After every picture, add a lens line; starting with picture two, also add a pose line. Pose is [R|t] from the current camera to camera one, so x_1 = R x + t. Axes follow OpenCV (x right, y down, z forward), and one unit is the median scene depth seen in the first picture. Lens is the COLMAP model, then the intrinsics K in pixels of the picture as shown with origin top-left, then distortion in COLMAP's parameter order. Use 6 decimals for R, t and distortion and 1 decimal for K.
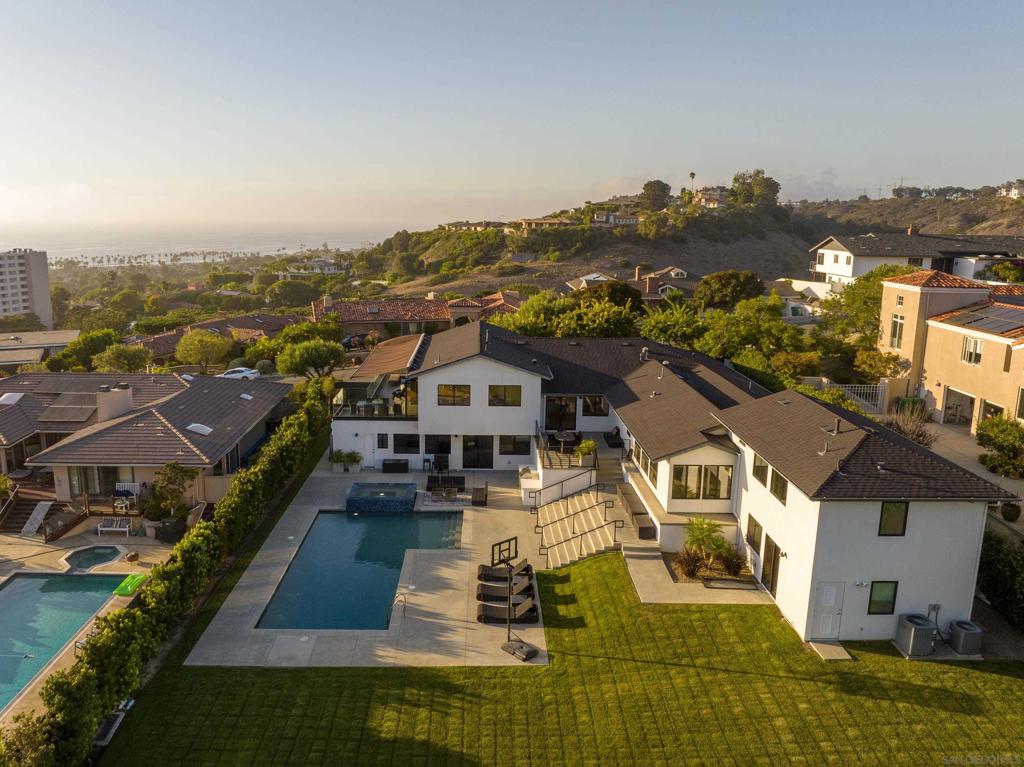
lens RADIAL K [[727.2, 0, 512.0], [0, 727.2, 383.5], [0, 0, 1]] dist [-0.033838, -0.002083]
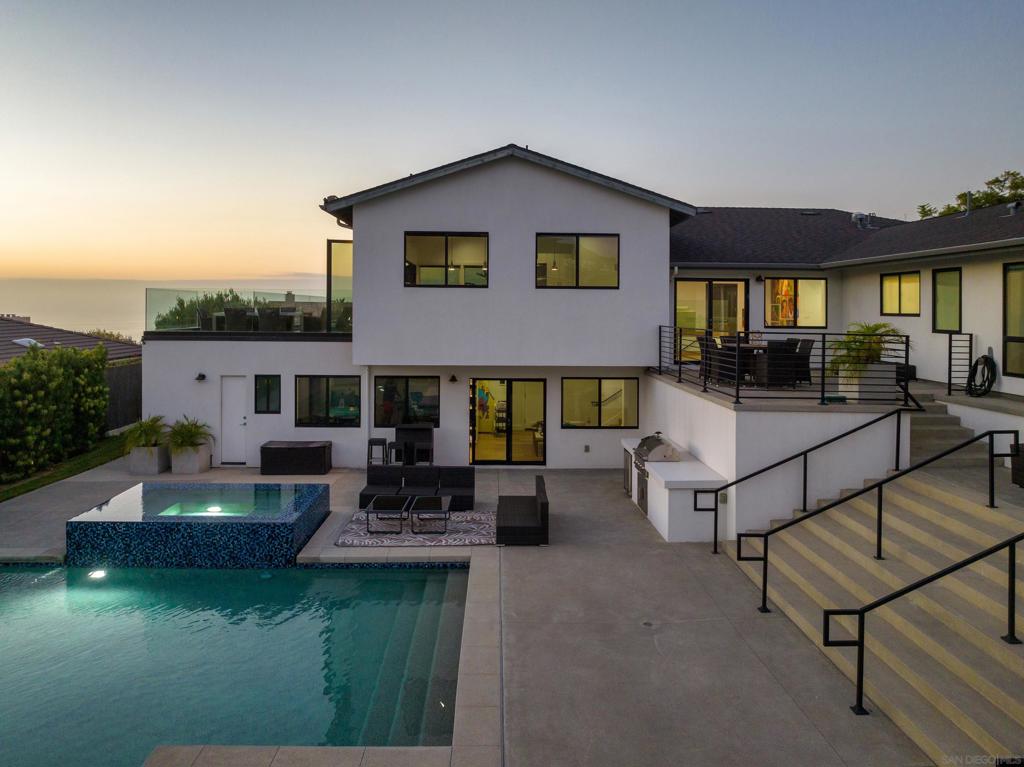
lens RADIAL K [[748.2, 0, 511.6], [0, 748.2, 312.1], [0, 0, 1]] dist [-0.031589, 0.000321]
pose [[0.999741, -0.017953, -0.013986, -0.058914], [0.014828, 0.980062, -0.198136, 0.181958], [0.017265, 0.197878, 0.980075, 0.916908]]
